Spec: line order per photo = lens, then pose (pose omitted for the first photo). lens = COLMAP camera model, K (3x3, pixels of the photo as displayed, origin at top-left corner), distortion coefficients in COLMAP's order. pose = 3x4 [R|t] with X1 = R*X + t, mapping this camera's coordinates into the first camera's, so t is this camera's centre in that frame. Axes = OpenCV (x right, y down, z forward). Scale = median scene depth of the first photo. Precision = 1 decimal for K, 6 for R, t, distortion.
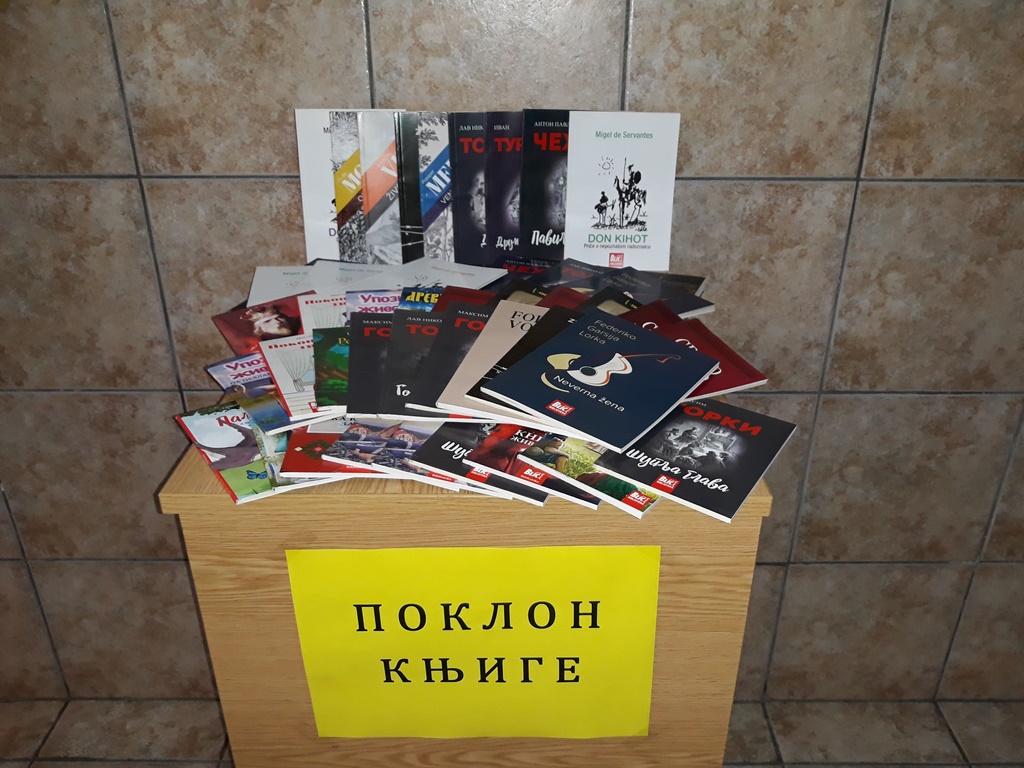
lens RADIAL K [[865.9, 0, 515.5], [0, 865.9, 397.9], [0, 0, 1]] dist [-0.010210, 0.000181]
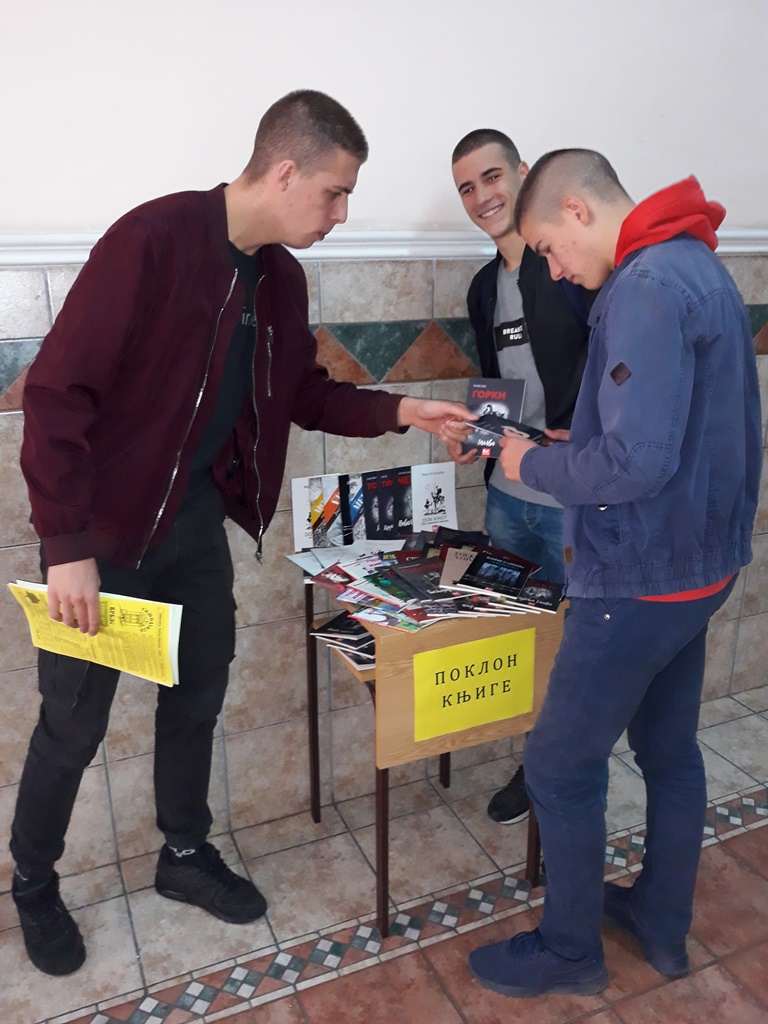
lens RADIAL K [[865.9, 0, 346.5], [0, 865.9, 495.4], [0, 0, 1]] dist [-0.010210, 0.000181]
pose [[0.924145, -0.119824, 0.362764, -0.887367], [0.183025, 0.972344, -0.145085, 0.032250], [-0.335347, 0.200475, 0.920518, -0.952013]]
